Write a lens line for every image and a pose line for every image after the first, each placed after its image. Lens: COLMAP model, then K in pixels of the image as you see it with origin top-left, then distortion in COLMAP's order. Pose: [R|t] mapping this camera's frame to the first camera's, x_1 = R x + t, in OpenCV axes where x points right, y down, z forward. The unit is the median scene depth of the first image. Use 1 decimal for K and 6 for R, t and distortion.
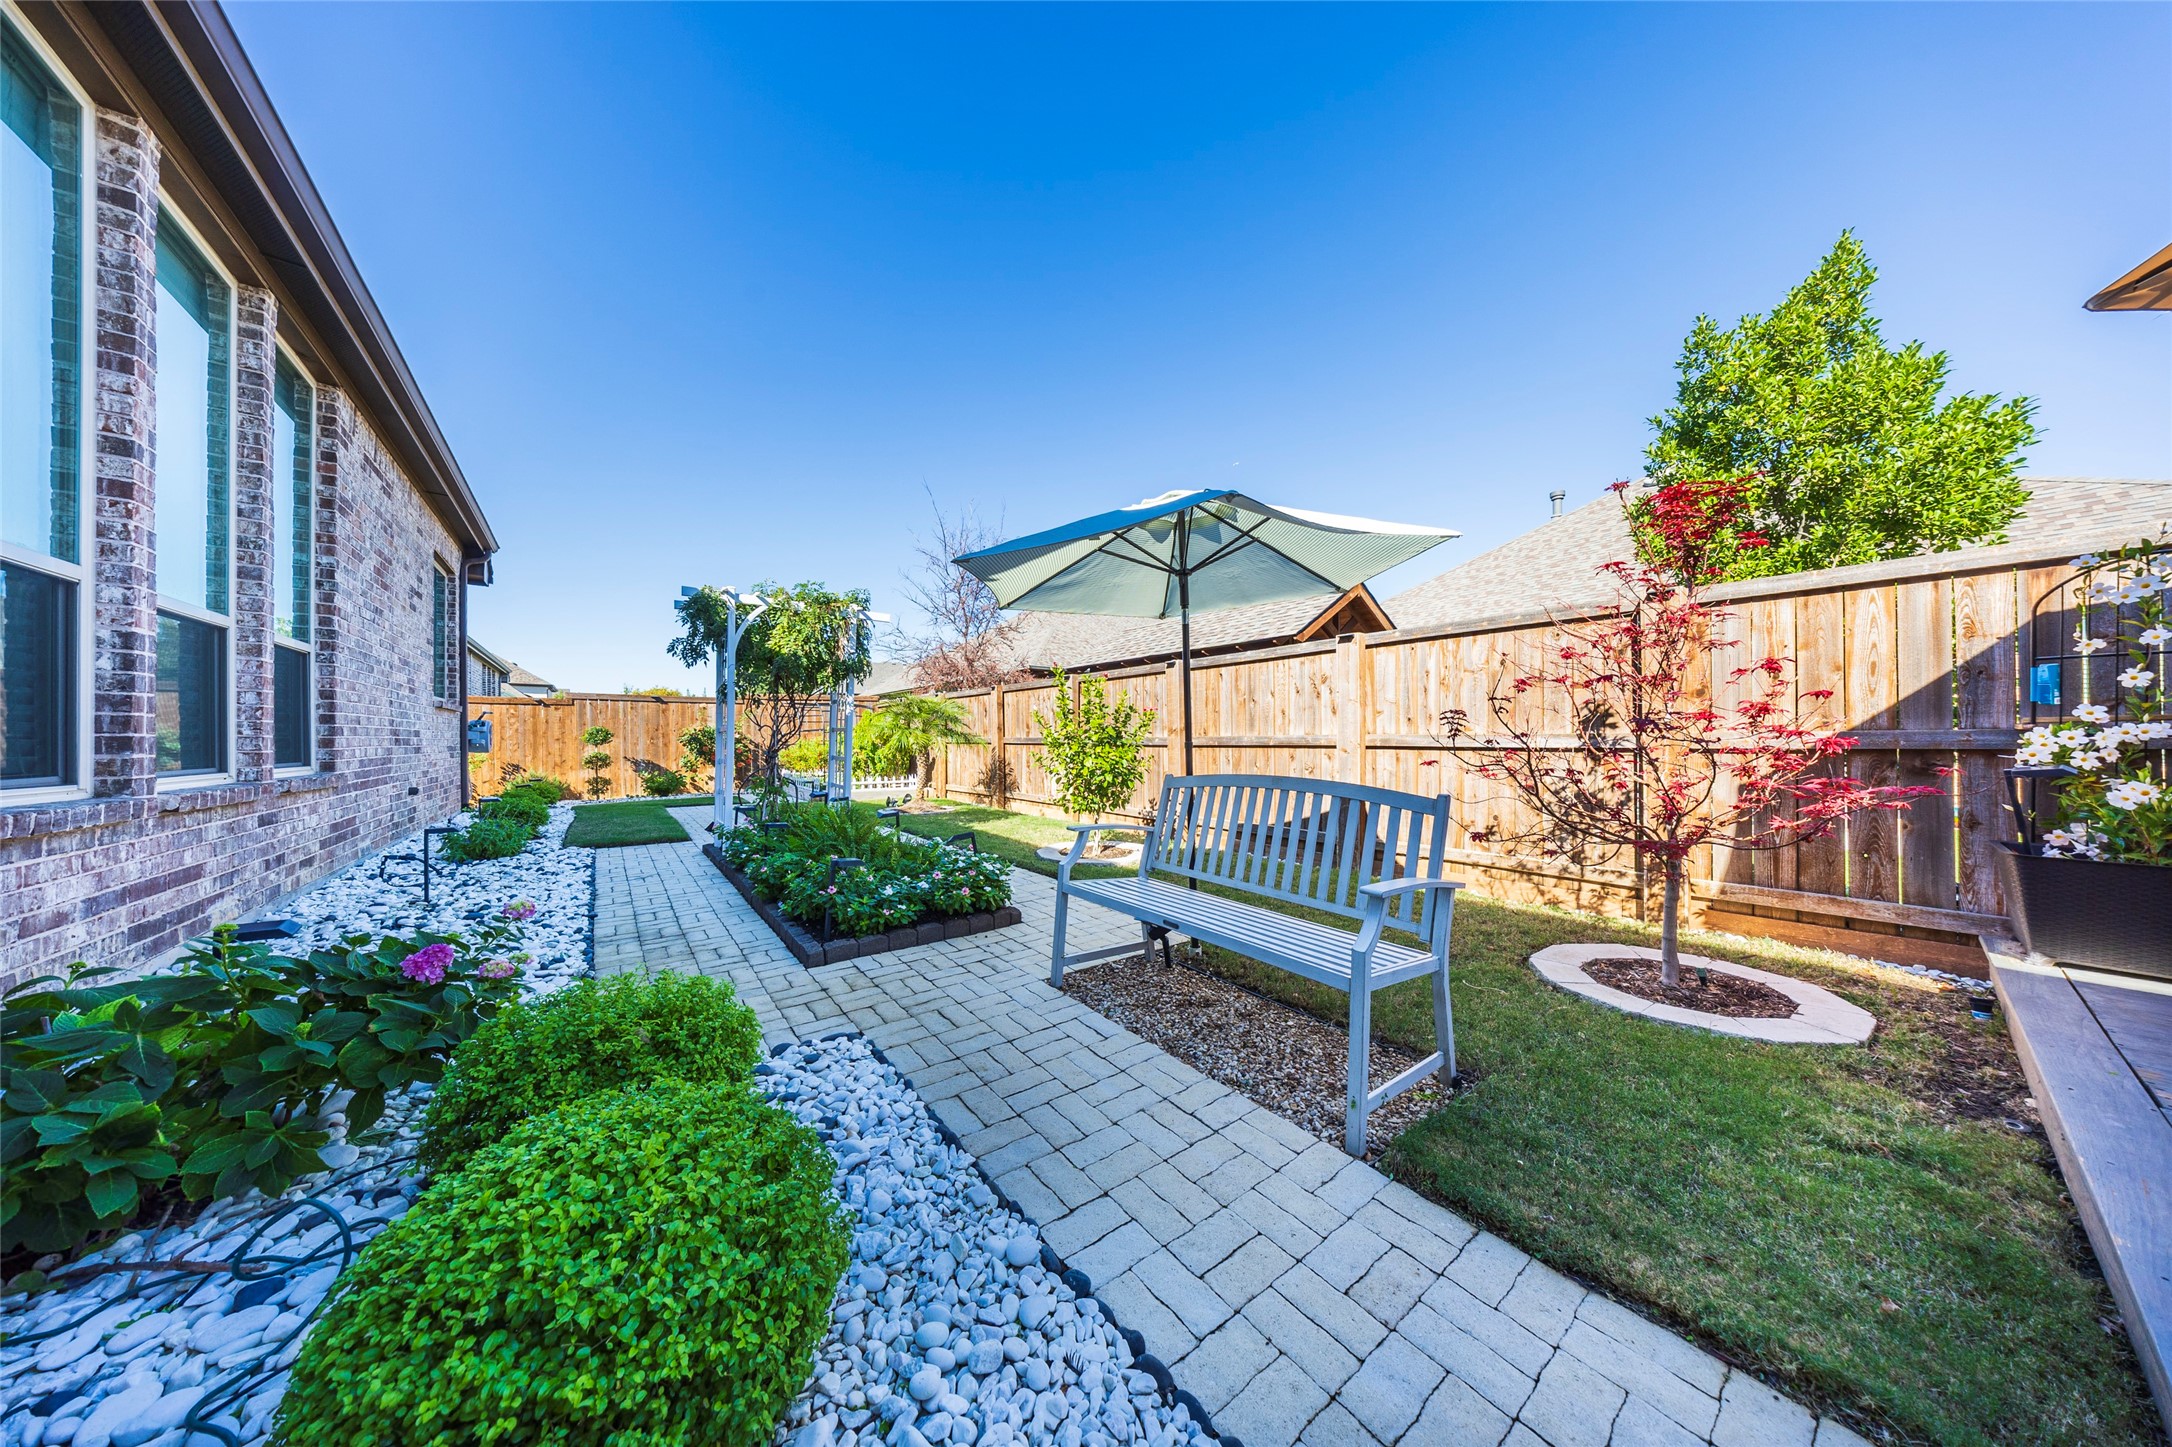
lens RADIAL K [[626.8, 0, 1086.0], [0, 626.8, 723.5], [0, 0, 1]] dist [-0.000386, -0.000022]
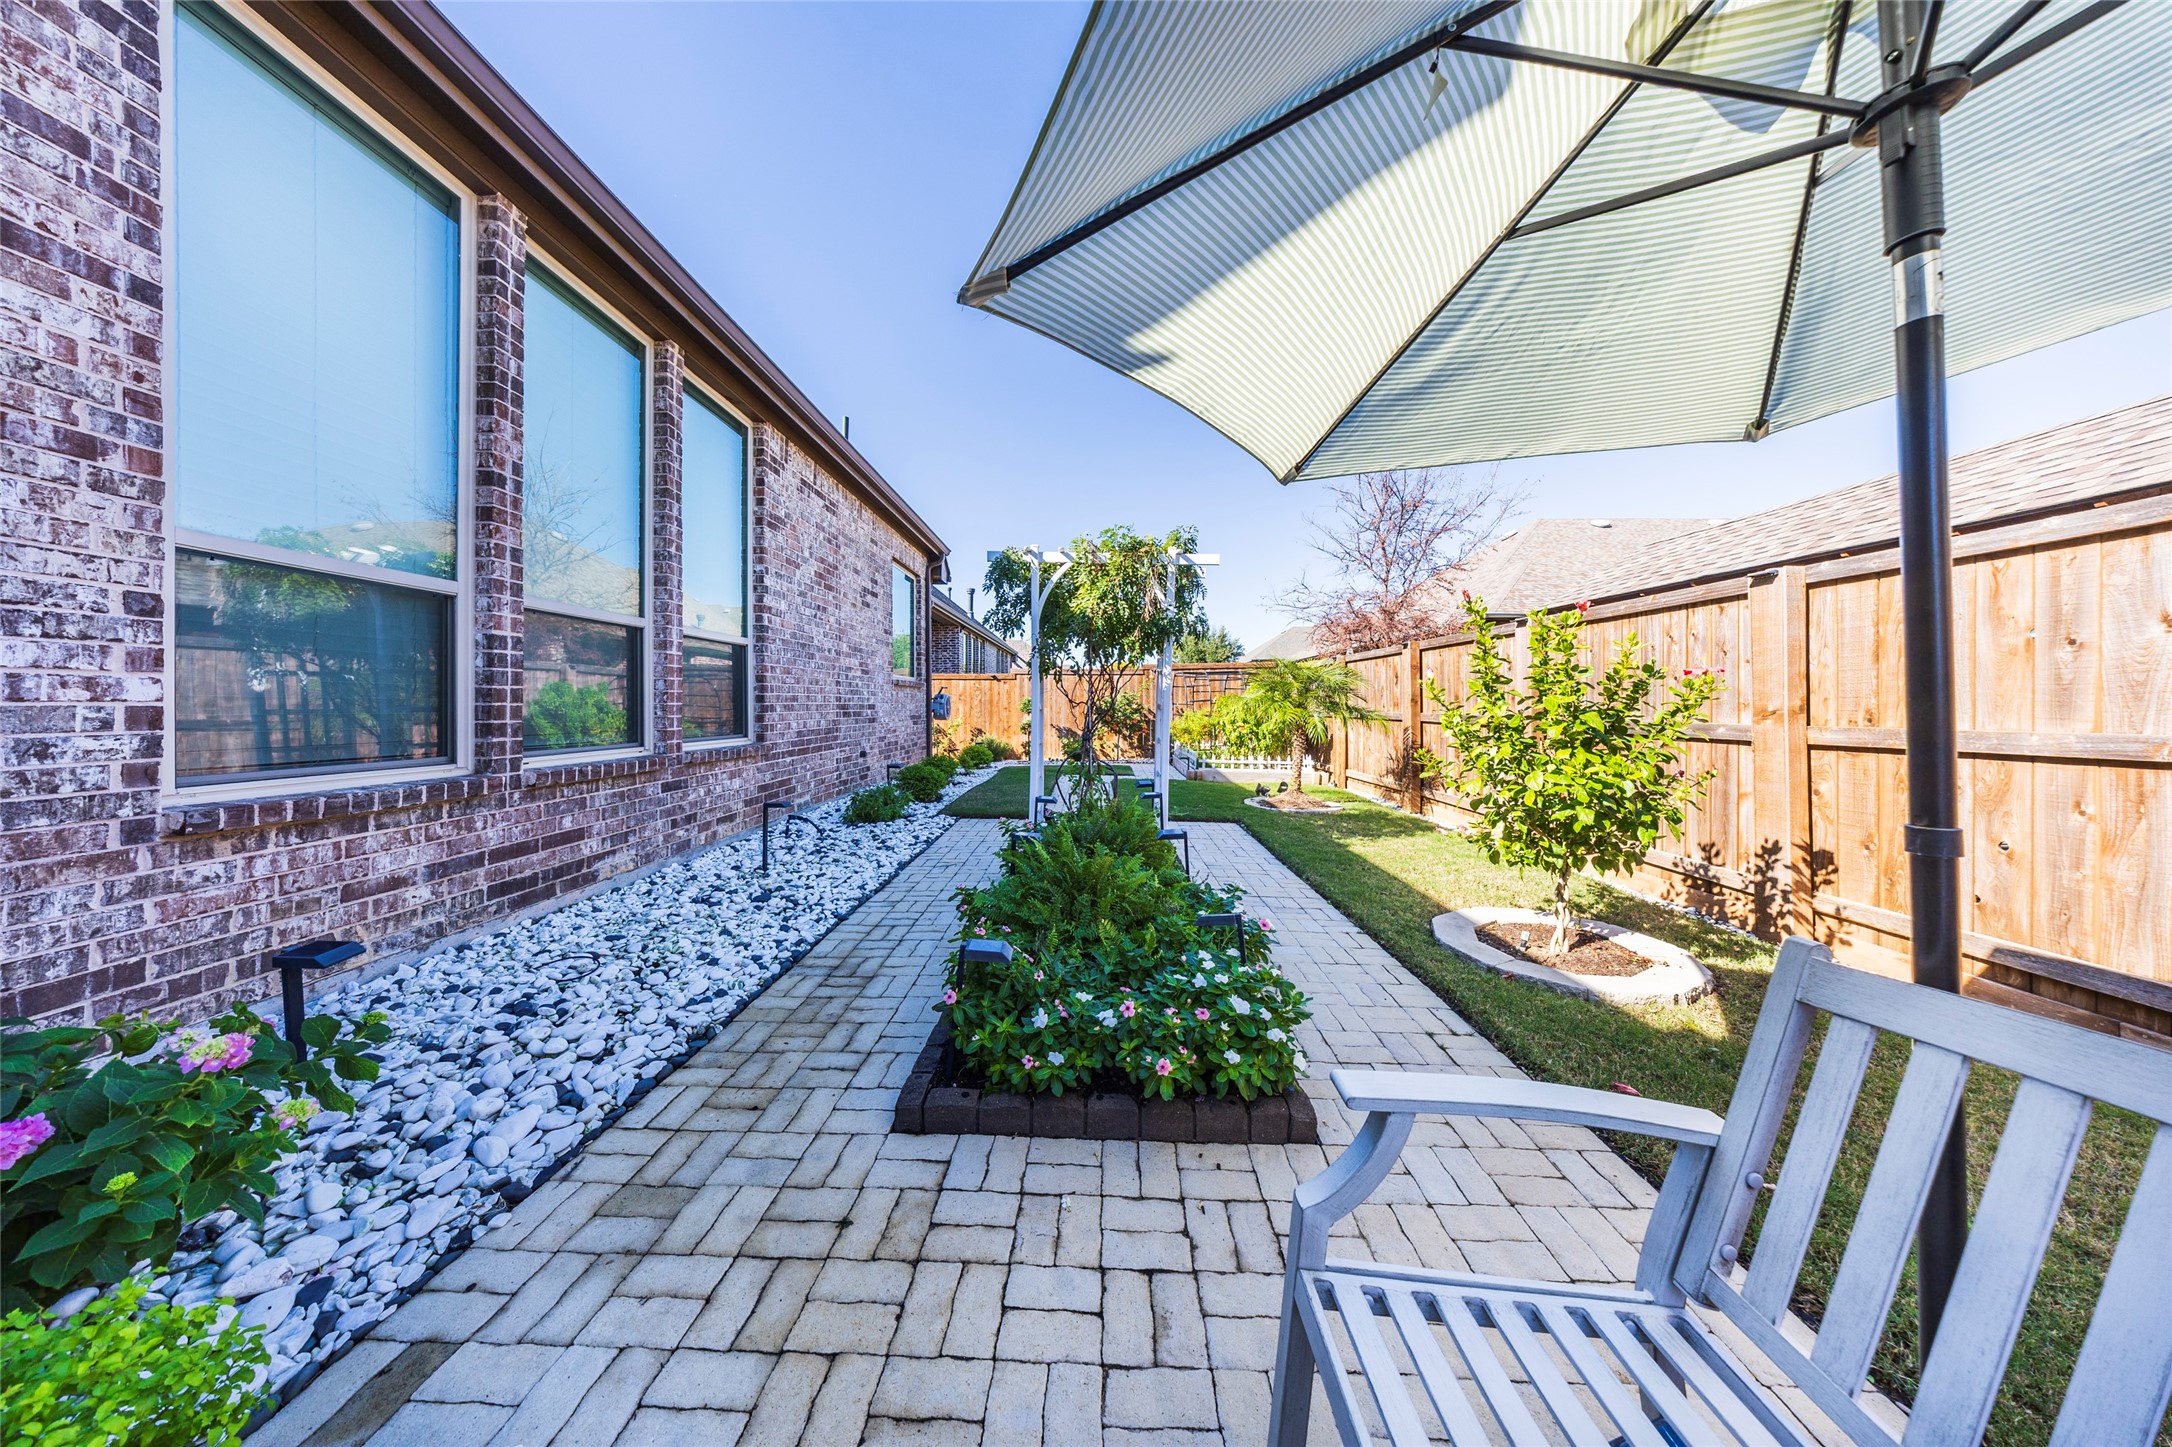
lens RADIAL K [[626.8, 0, 1086.8], [0, 626.8, 700.4], [0, 0, 1]] dist [-0.000194, -0.000043]
pose [[0.778640, 0.003410, -0.627462, 0.040084], [0.008614, 0.999833, 0.016123, -0.014897], [0.627412, -0.017959, 0.778480, 0.373369]]
